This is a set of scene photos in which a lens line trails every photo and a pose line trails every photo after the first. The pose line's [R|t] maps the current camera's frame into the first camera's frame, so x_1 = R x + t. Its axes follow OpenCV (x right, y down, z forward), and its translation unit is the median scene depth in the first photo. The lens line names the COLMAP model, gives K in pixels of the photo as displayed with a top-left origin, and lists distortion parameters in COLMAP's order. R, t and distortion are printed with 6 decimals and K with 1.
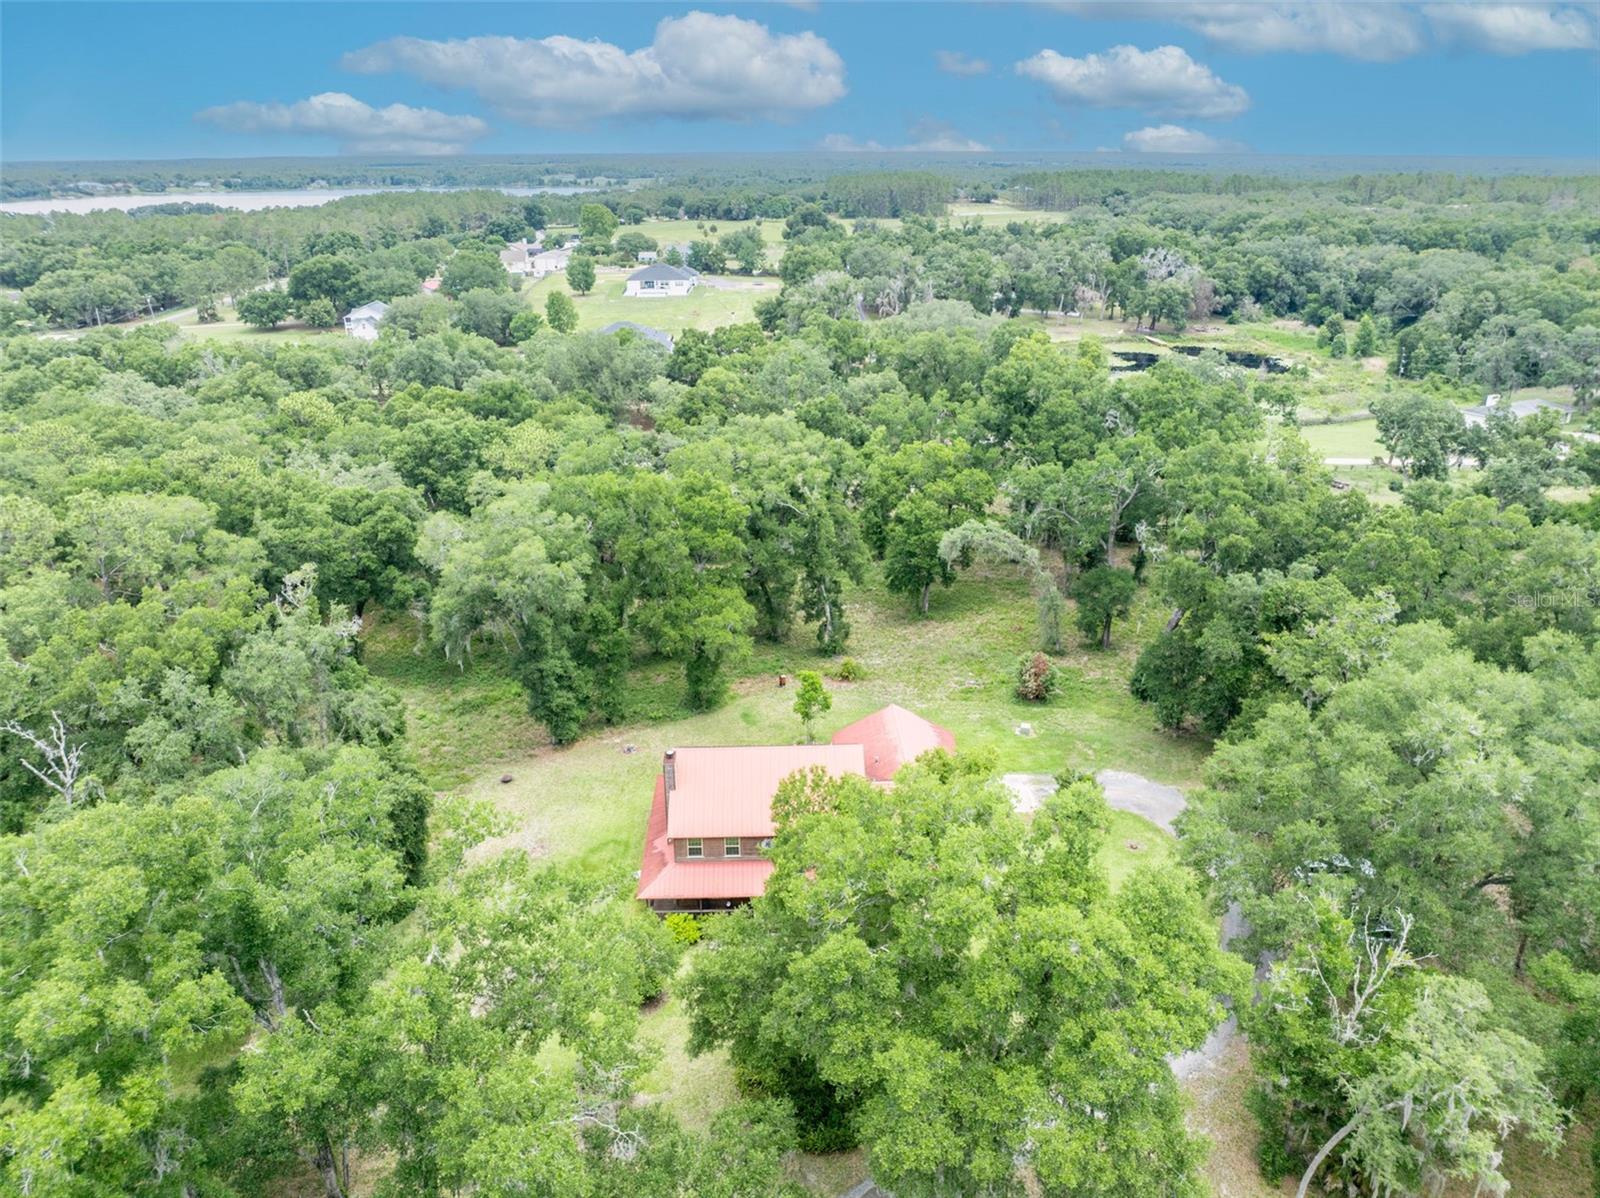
lens RADIAL K [[1123.0, 0, 800.0], [0, 1123.0, 599.0], [0, 0, 1]] dist [-0.041313, 0.002646]
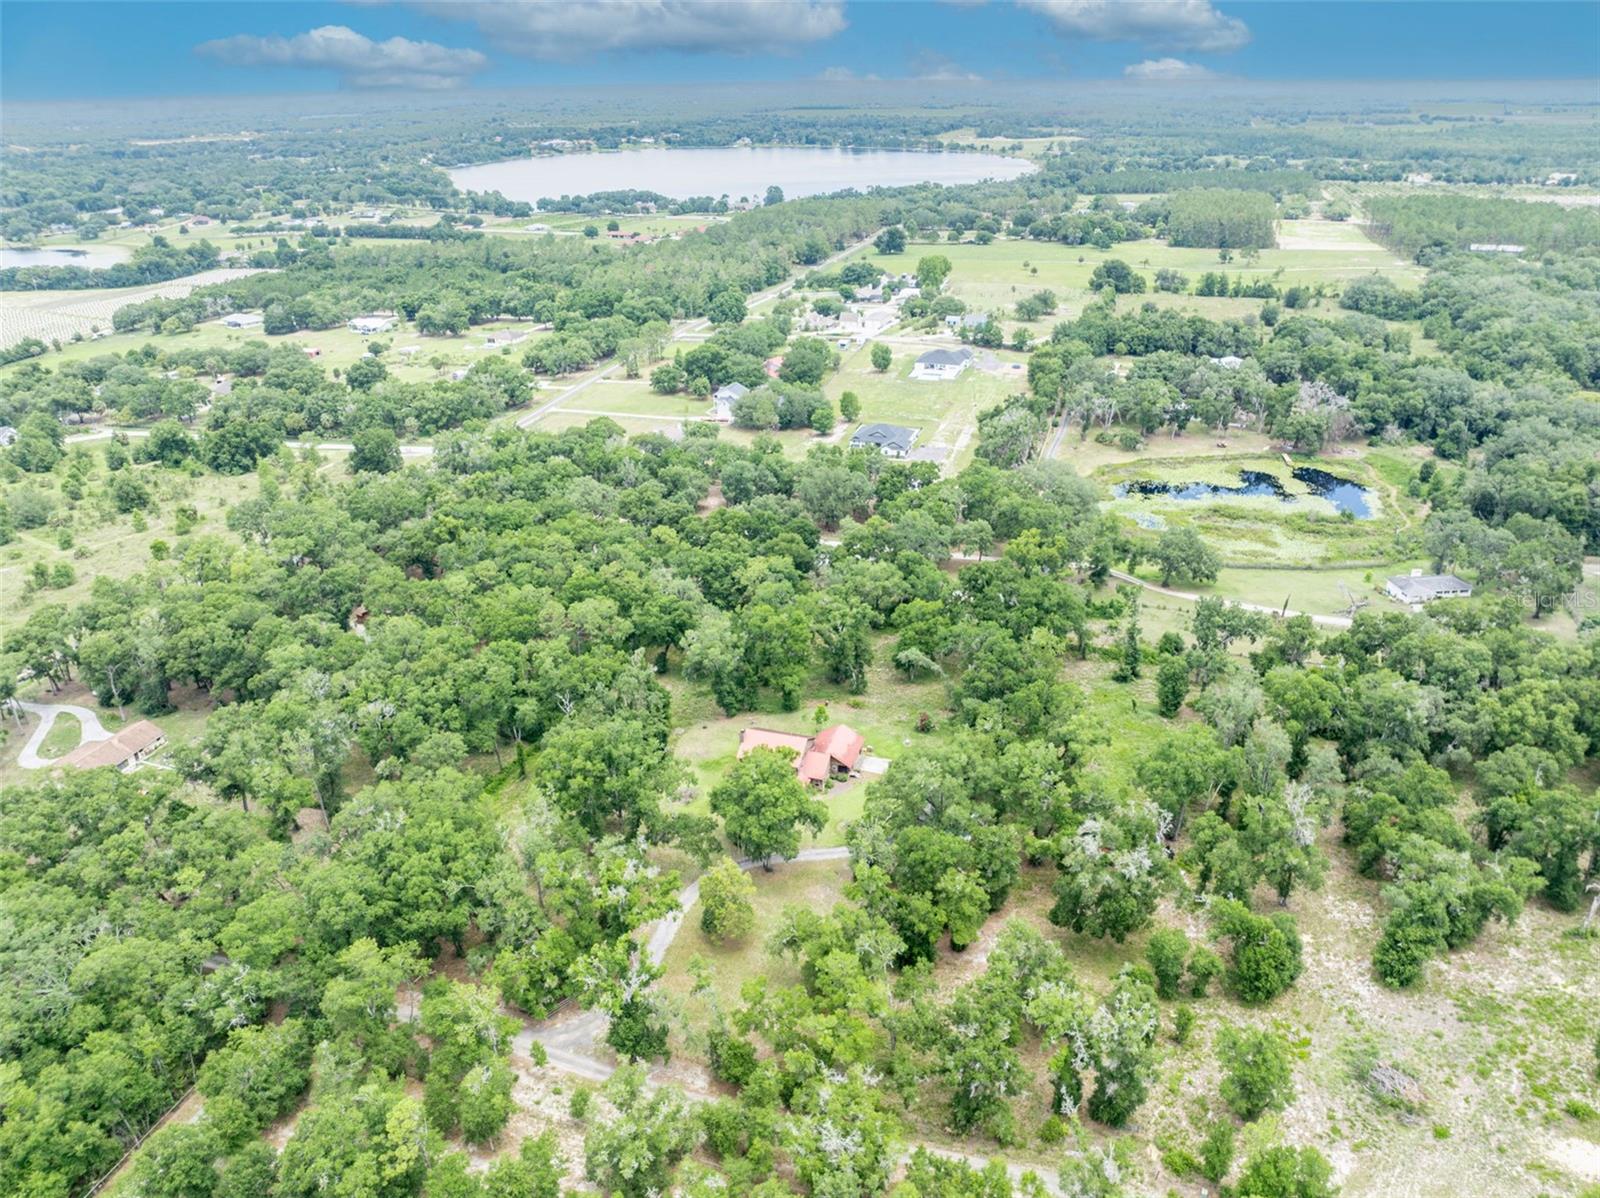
lens RADIAL K [[1123.0, 0, 800.0], [0, 1123.0, 599.0], [0, 0, 1]] dist [-0.041313, 0.002646]
pose [[0.940336, 0.136541, -0.311647, 0.648834], [-0.117630, 0.989927, 0.078787, -0.330155], [0.319266, -0.037427, 0.946926, -1.267645]]
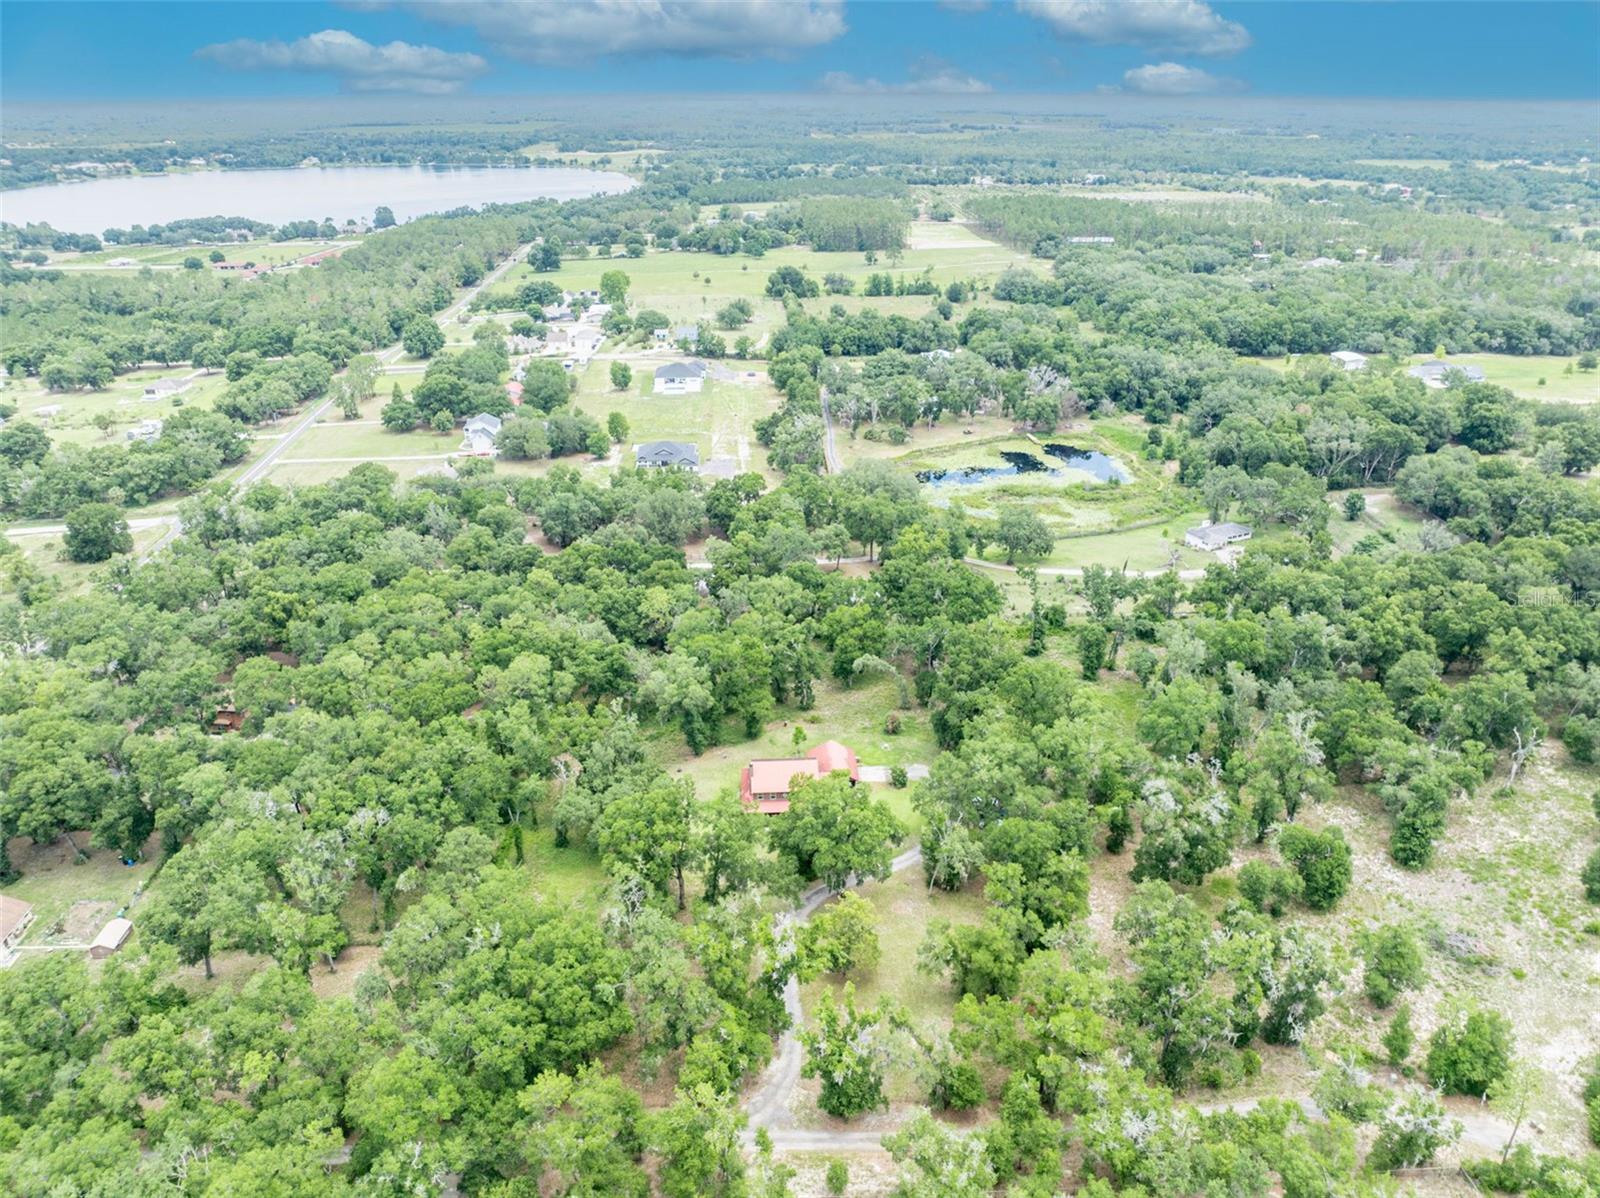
lens RADIAL K [[1123.0, 0, 800.0], [0, 1123.0, 599.0], [0, 0, 1]] dist [-0.041313, 0.002646]
pose [[0.999772, -0.006572, 0.020321, -0.031972], [0.005577, 0.998801, 0.048645, -0.303887], [-0.020616, -0.048521, 0.998609, -1.330618]]
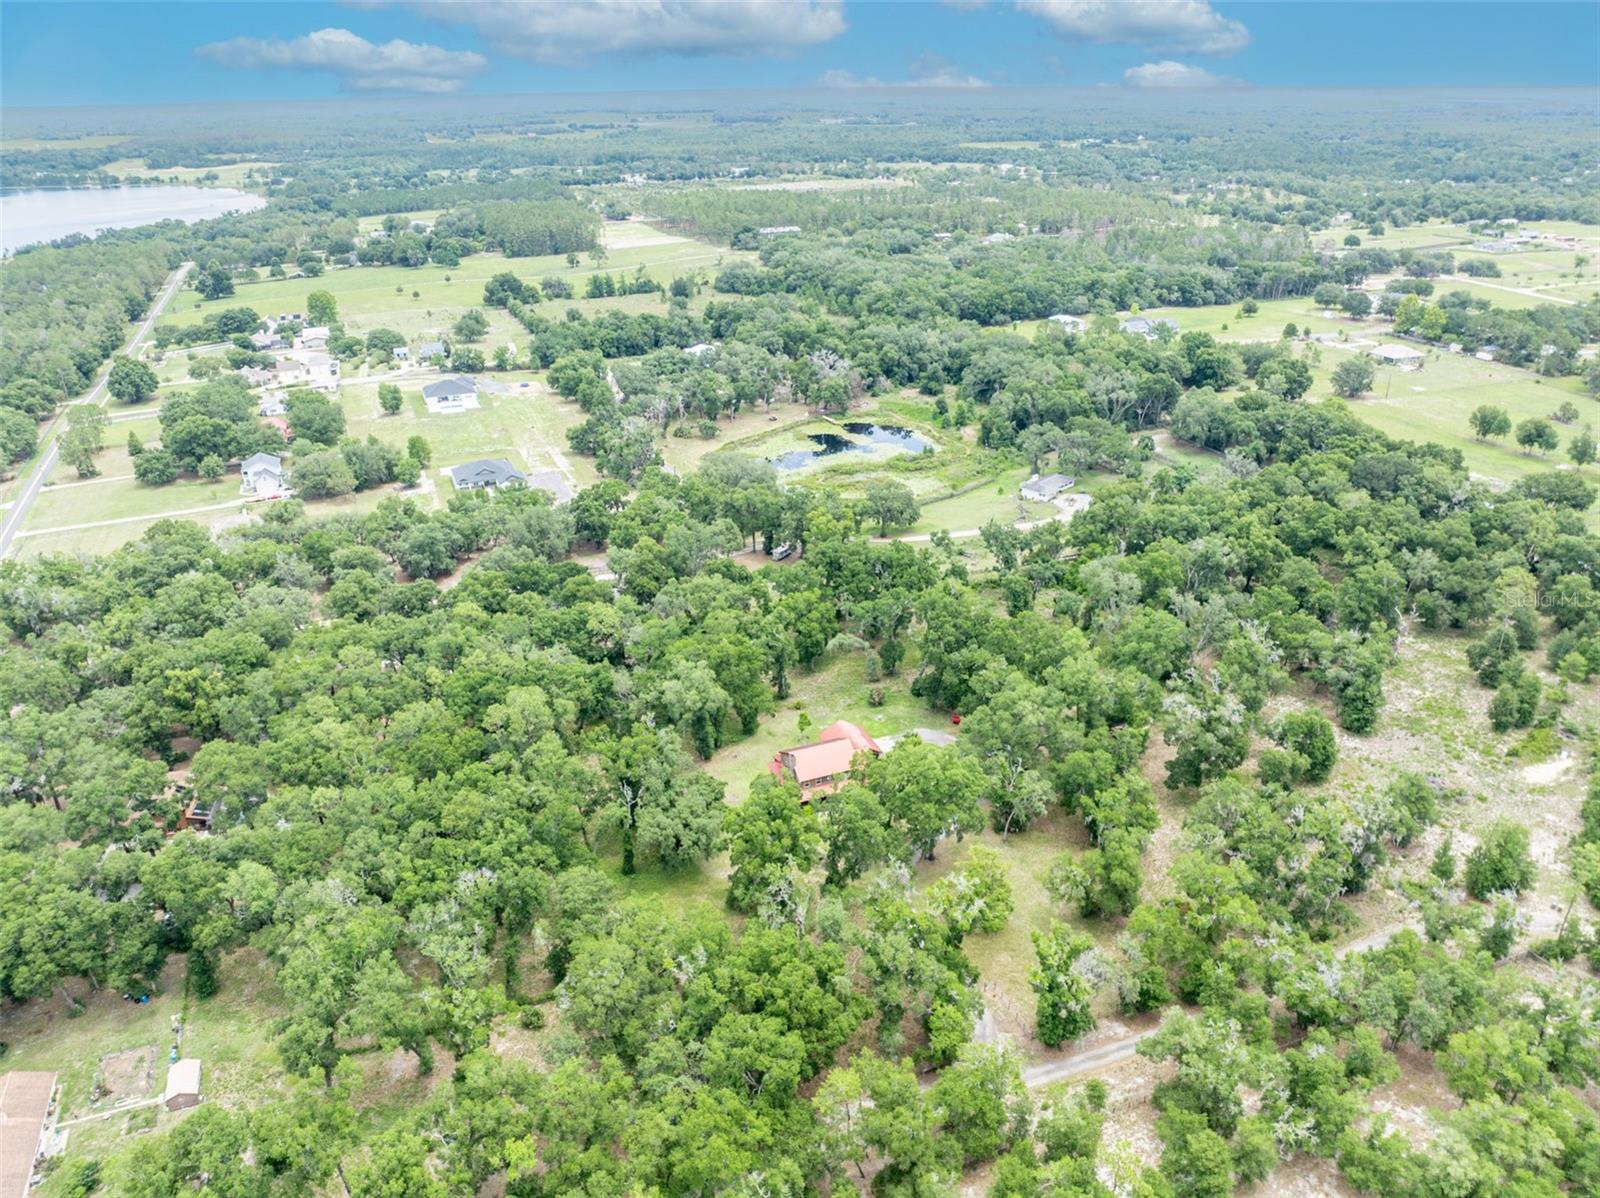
lens RADIAL K [[1123.0, 0, 800.0], [0, 1123.0, 599.0], [0, 0, 1]] dist [-0.041313, 0.002646]
pose [[0.939417, -0.151059, 0.307697, -0.661115], [0.135823, 0.988223, 0.070476, -0.329984], [-0.314719, -0.024414, 0.948871, -1.256034]]
